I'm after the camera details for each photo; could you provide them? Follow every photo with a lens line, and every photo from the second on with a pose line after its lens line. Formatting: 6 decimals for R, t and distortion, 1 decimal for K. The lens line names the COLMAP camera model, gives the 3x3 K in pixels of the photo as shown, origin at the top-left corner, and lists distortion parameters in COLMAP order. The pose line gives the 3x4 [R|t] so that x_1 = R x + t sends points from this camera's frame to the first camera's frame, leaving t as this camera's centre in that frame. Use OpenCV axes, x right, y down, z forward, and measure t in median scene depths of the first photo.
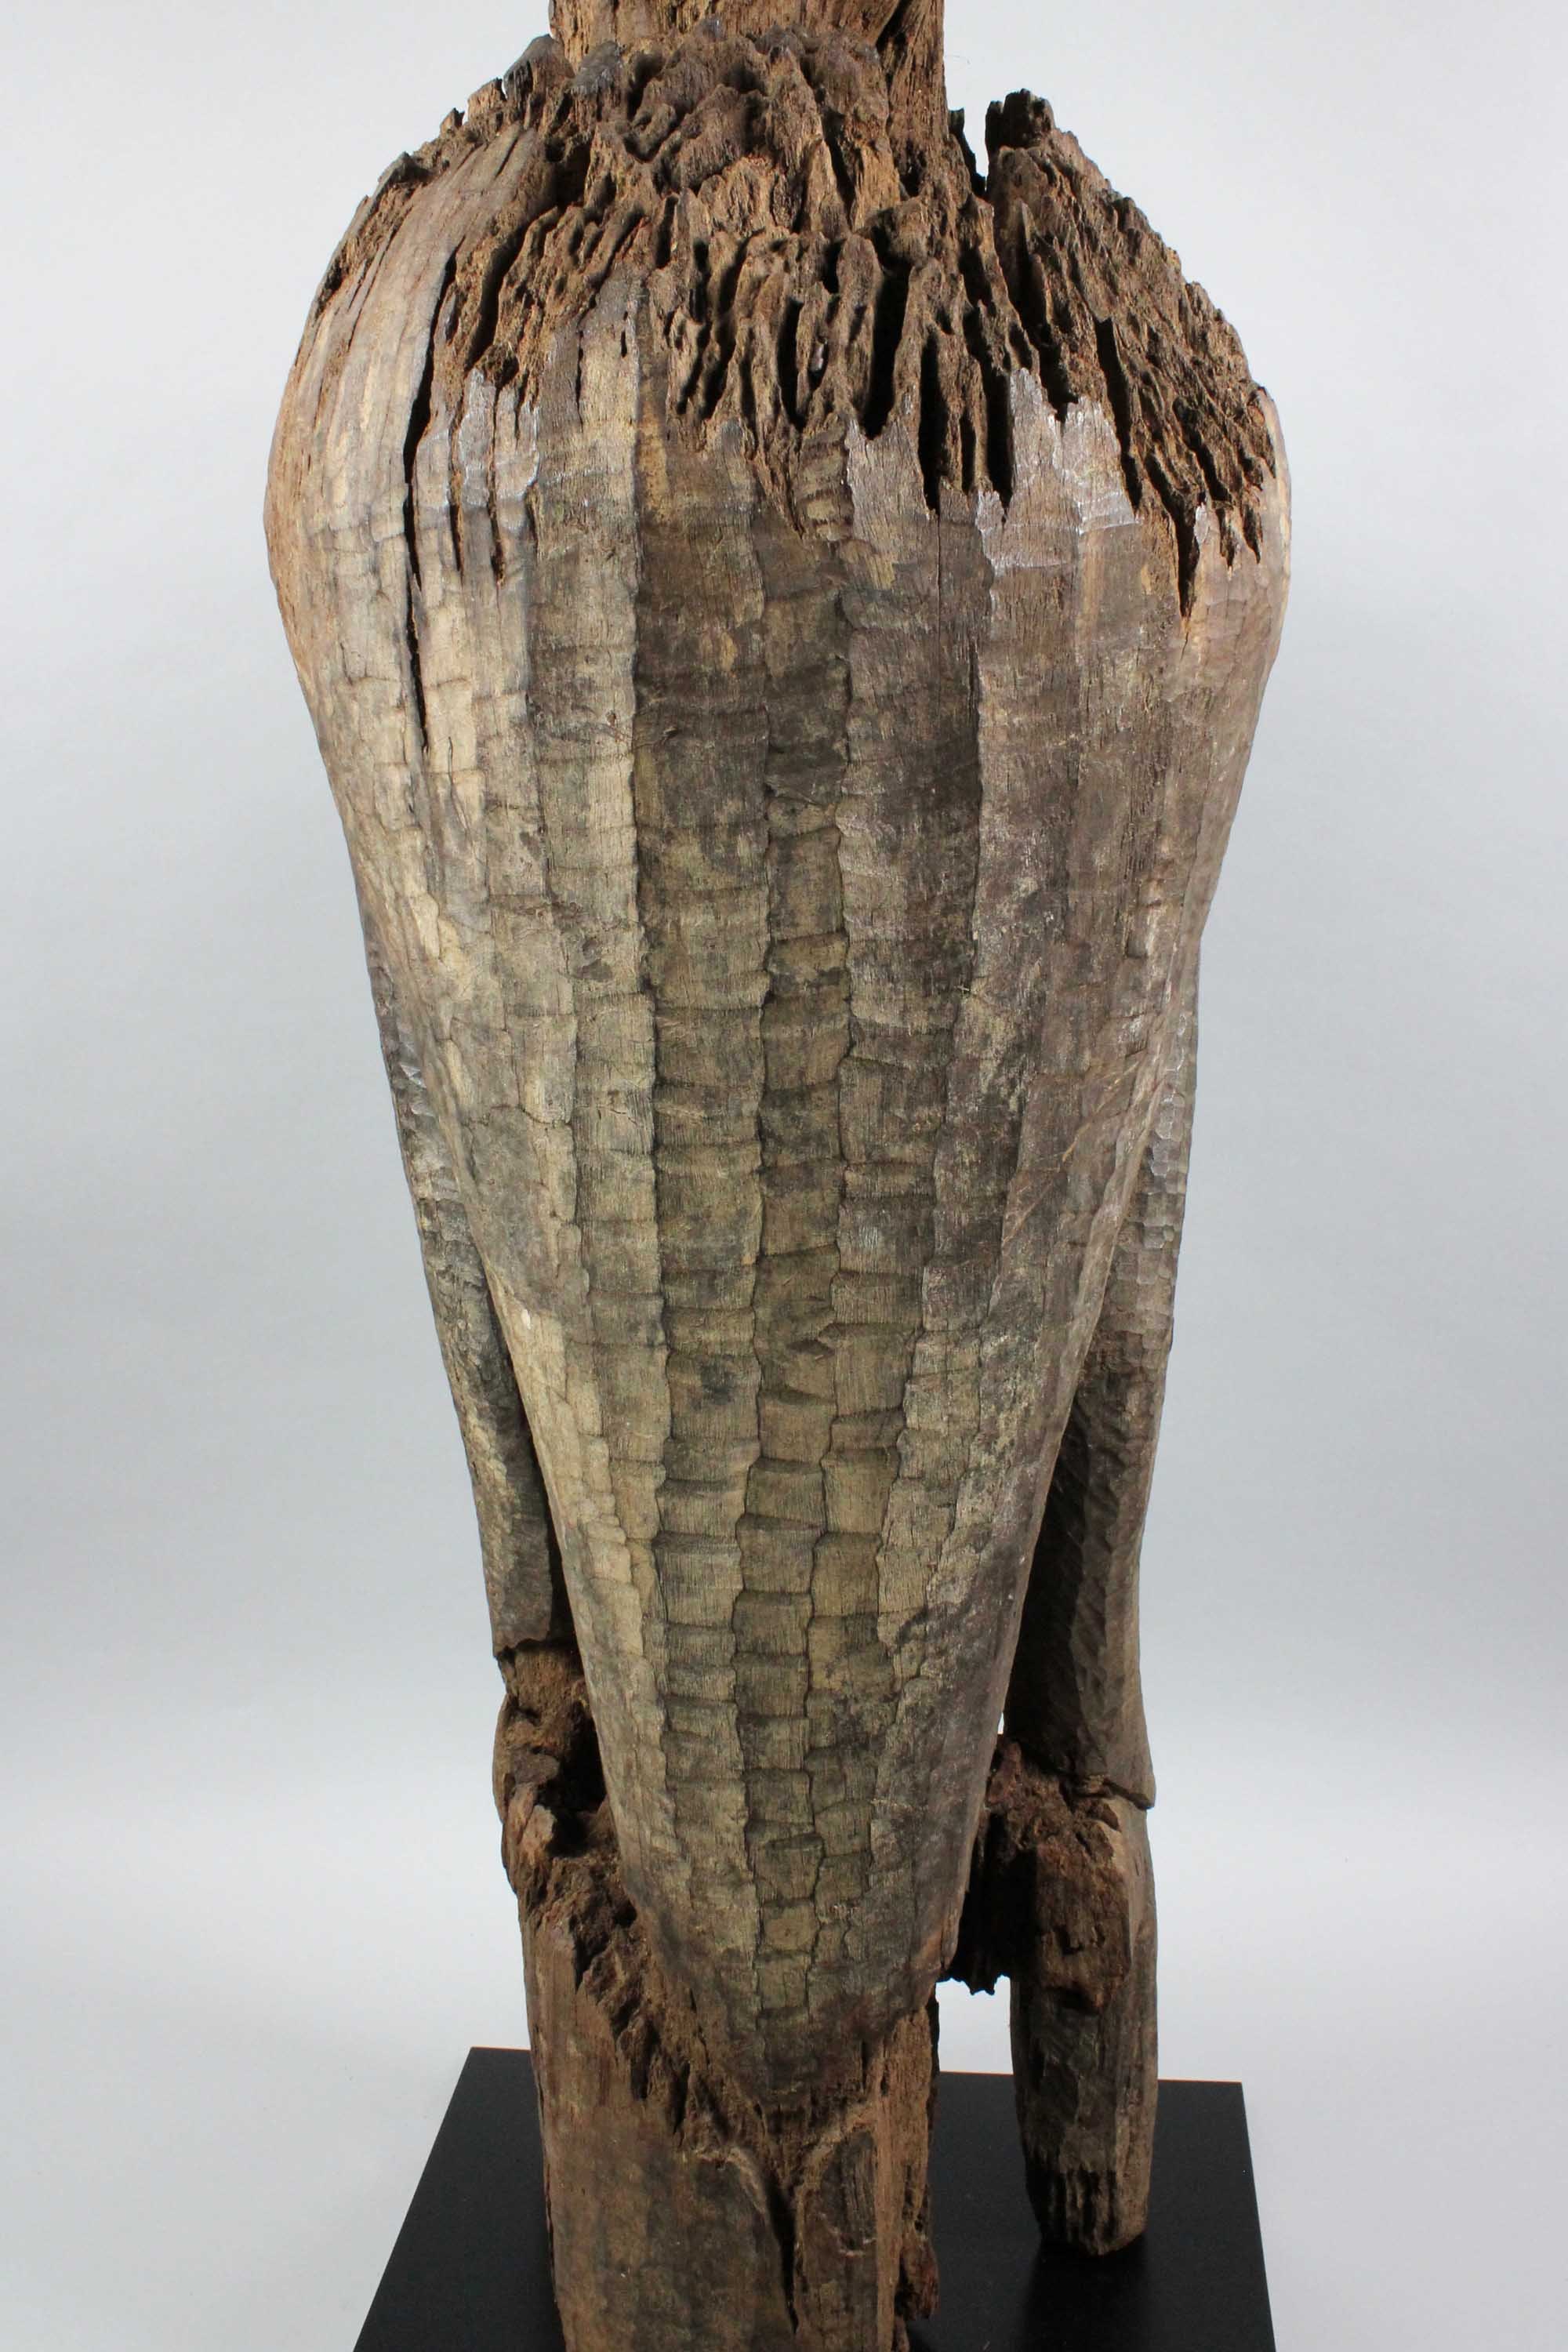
lens RADIAL K [[2340.9, 0, 796.4], [0, 2340.9, 1110.2], [0, 0, 1]] dist [-0.145397, 0.131753]
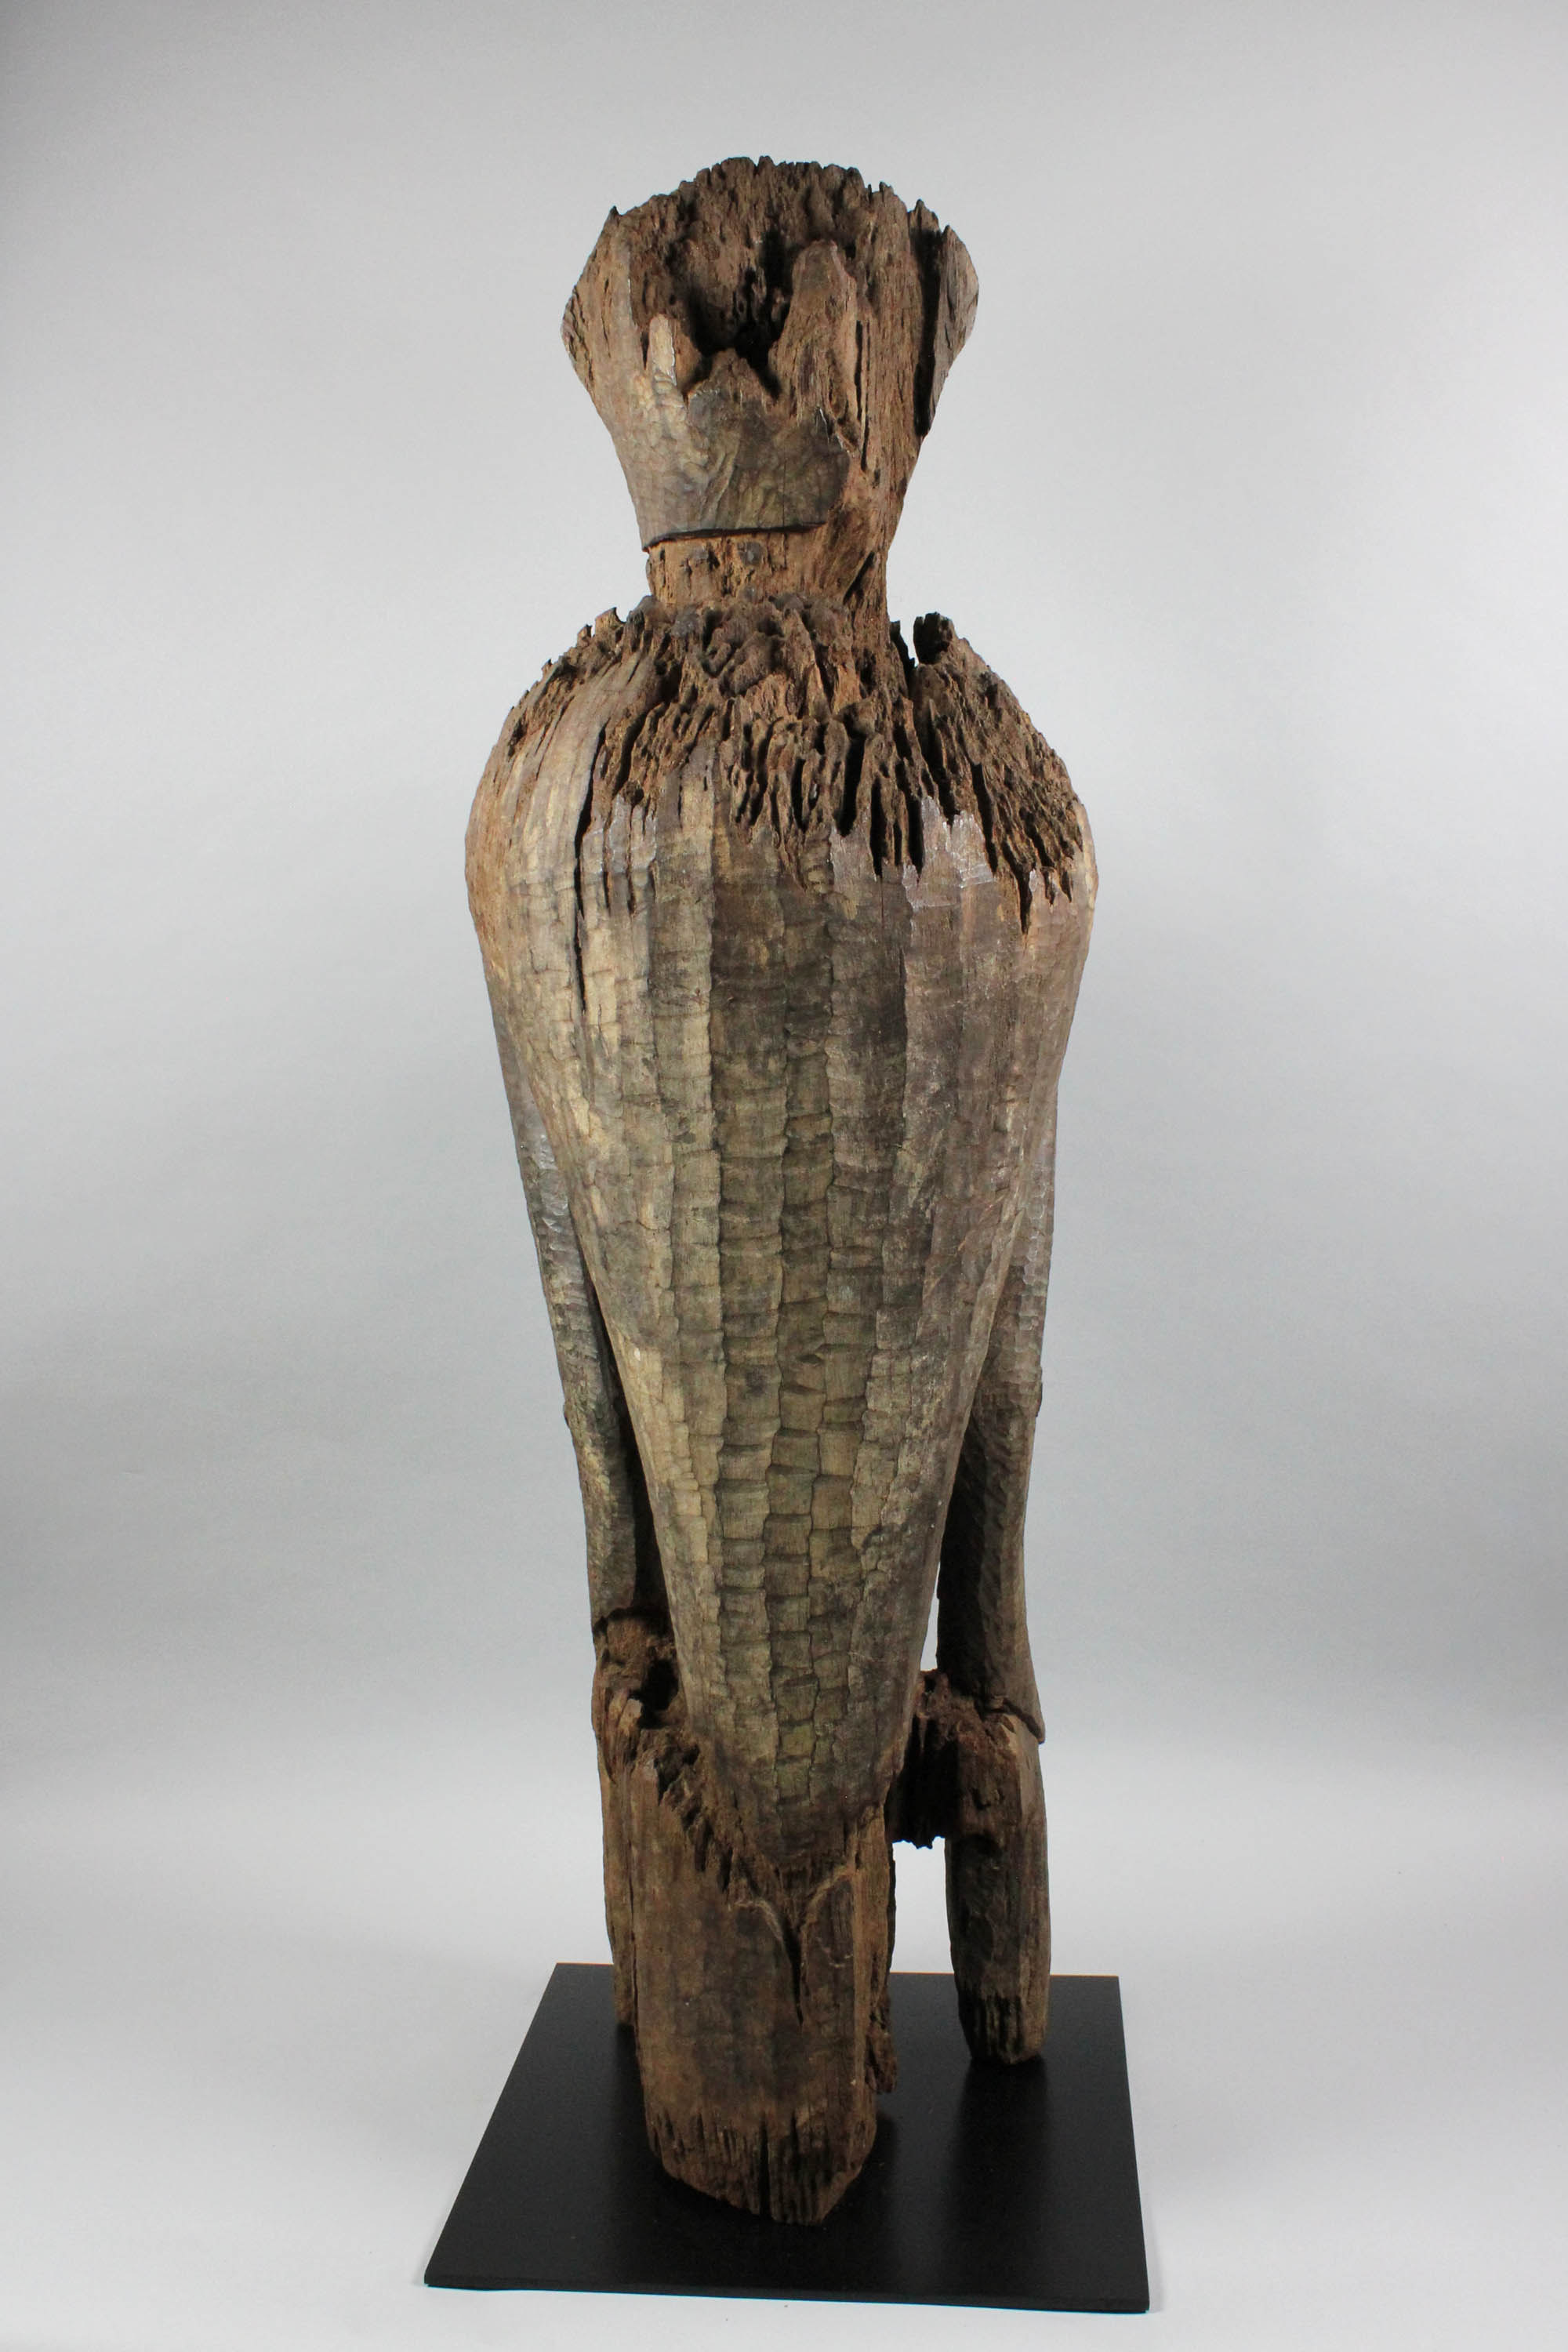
lens RADIAL K [[2345.3, 0, 784.0], [0, 2345.3, 1176.0], [0, 0, 1]] dist [-0.119427, 0.009160]
pose [[0.999973, -0.002392, 0.006918, -0.025775], [0.003111, 0.994378, -0.105847, 0.155157], [-0.006626, 0.105866, 0.994358, -0.735376]]
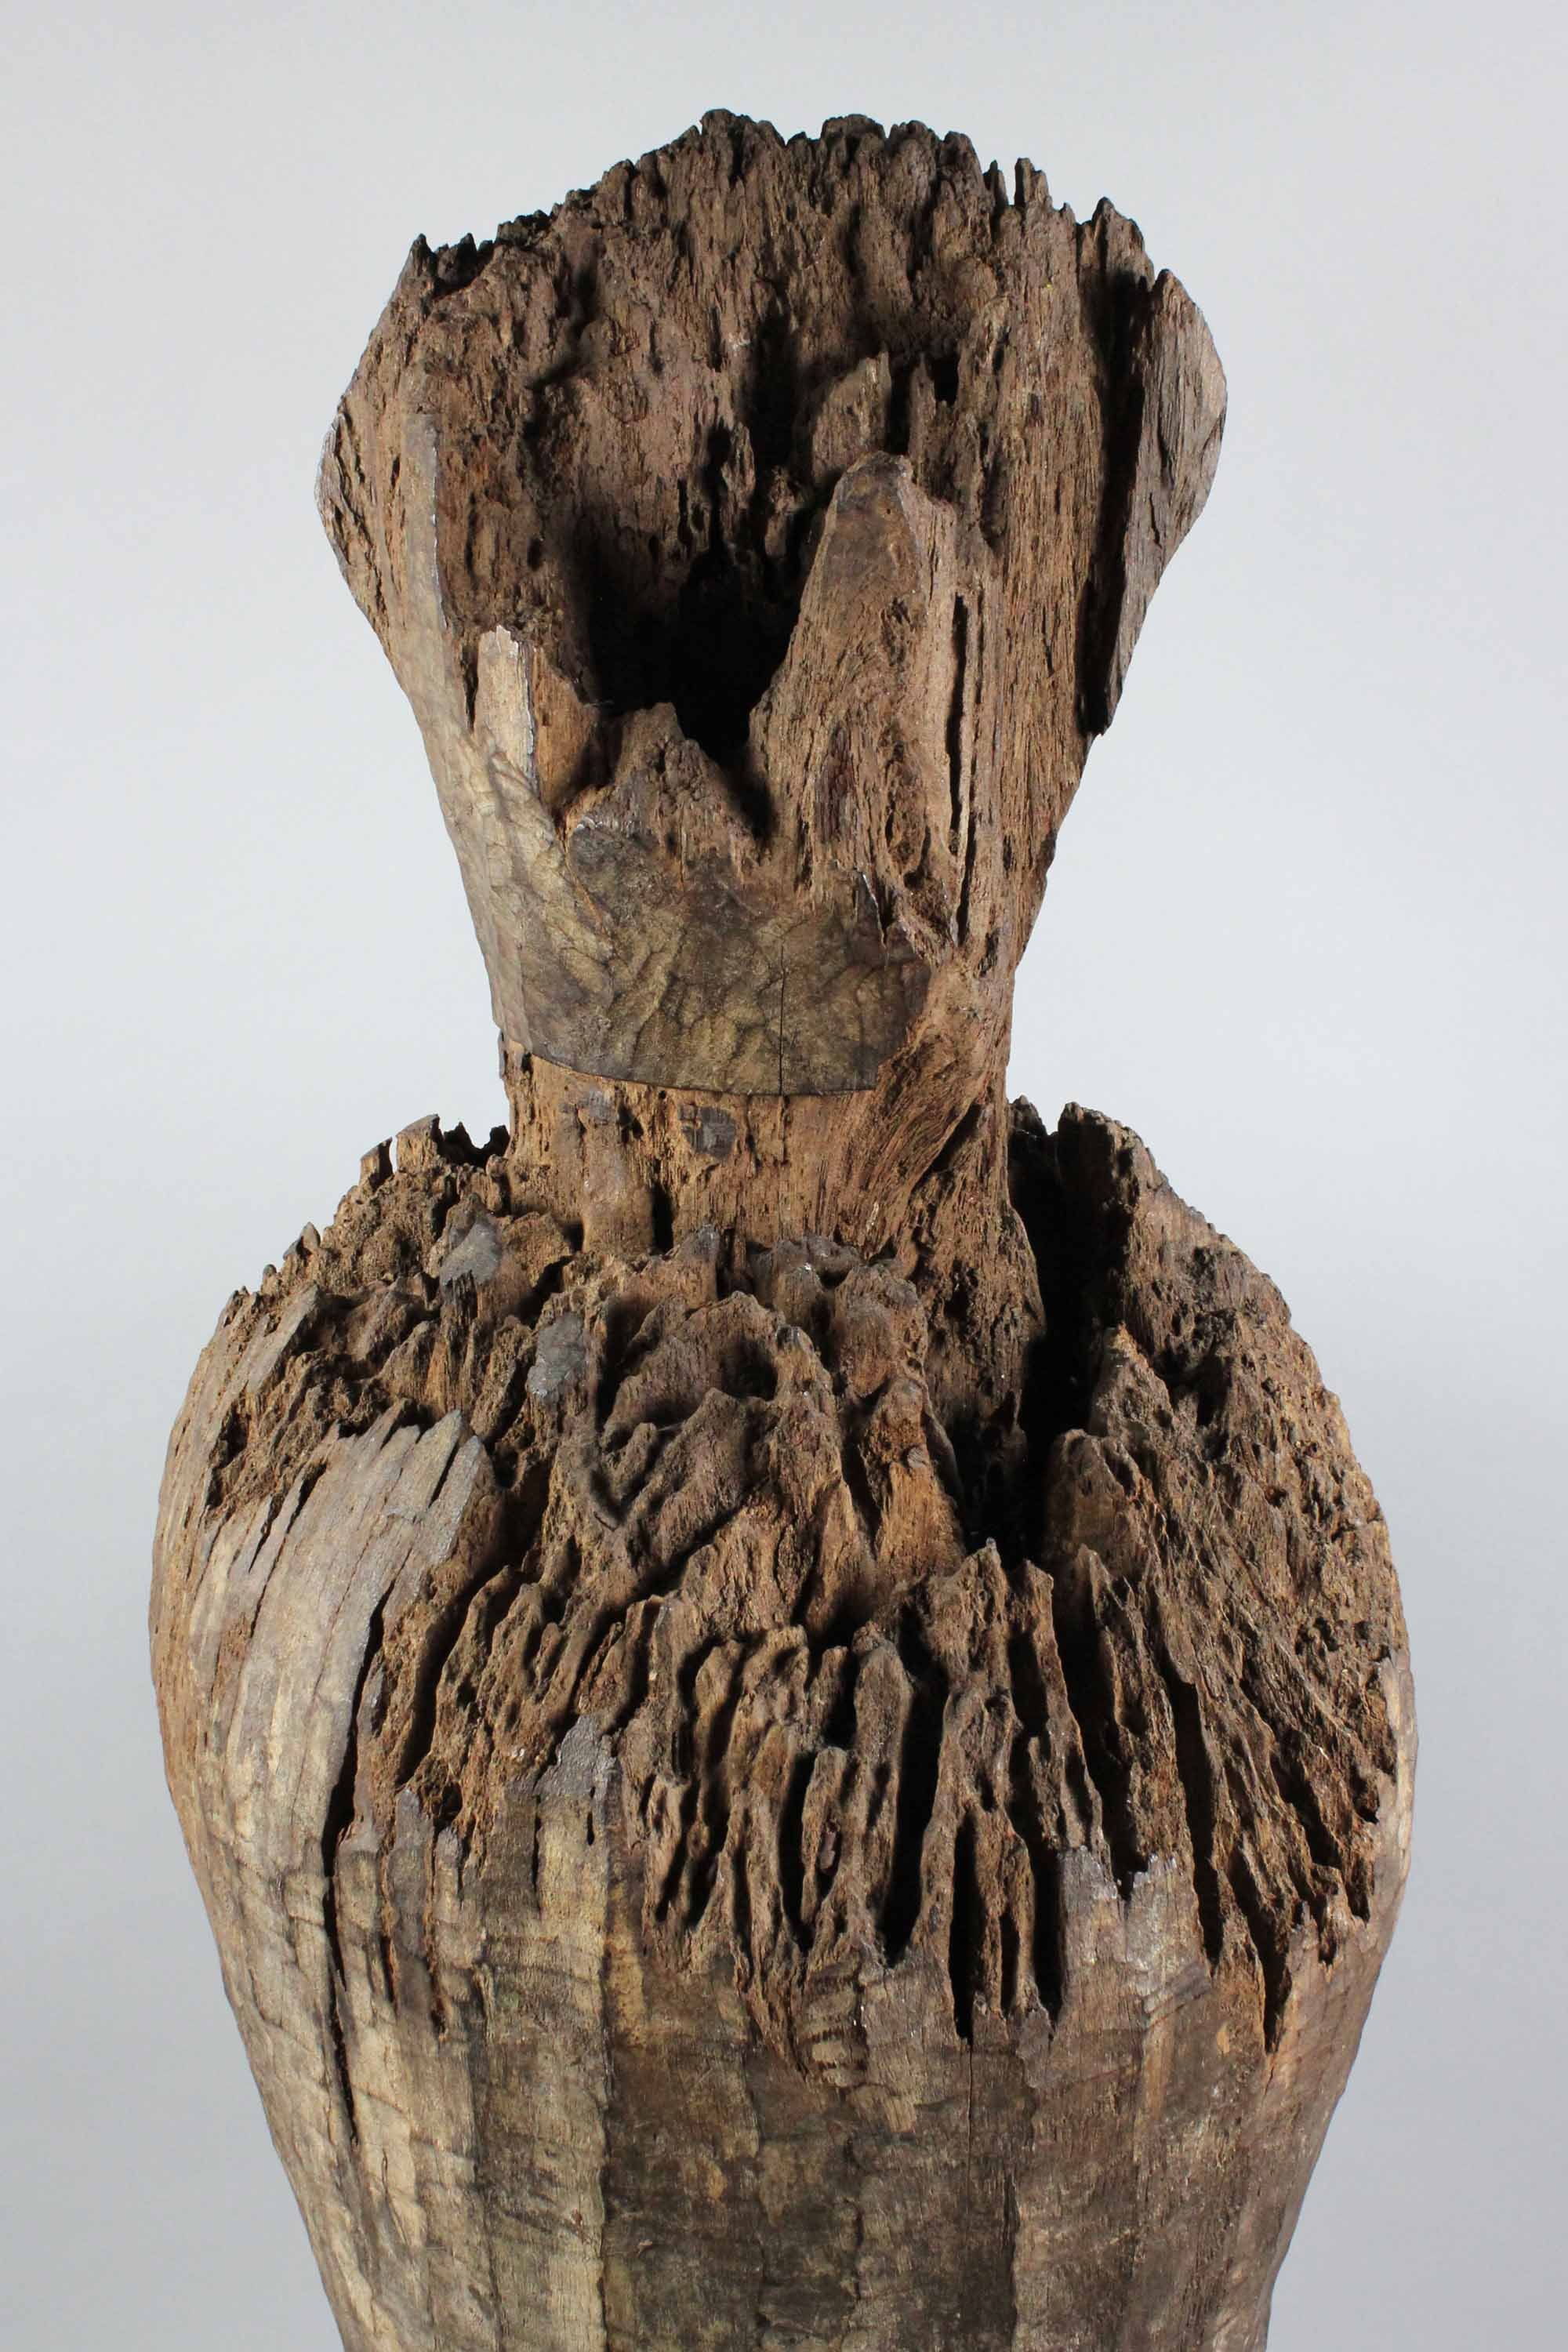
lens RADIAL K [[2966.9, 0, 788.4], [0, 2966.9, 1223.8], [0, 0, 1]] dist [-0.091596, 0.027413]
pose [[0.999819, 0.014207, -0.012674, 0.005035], [-0.012990, 0.995729, 0.091406, -0.608897], [0.013918, -0.091225, 0.995733, -0.017846]]
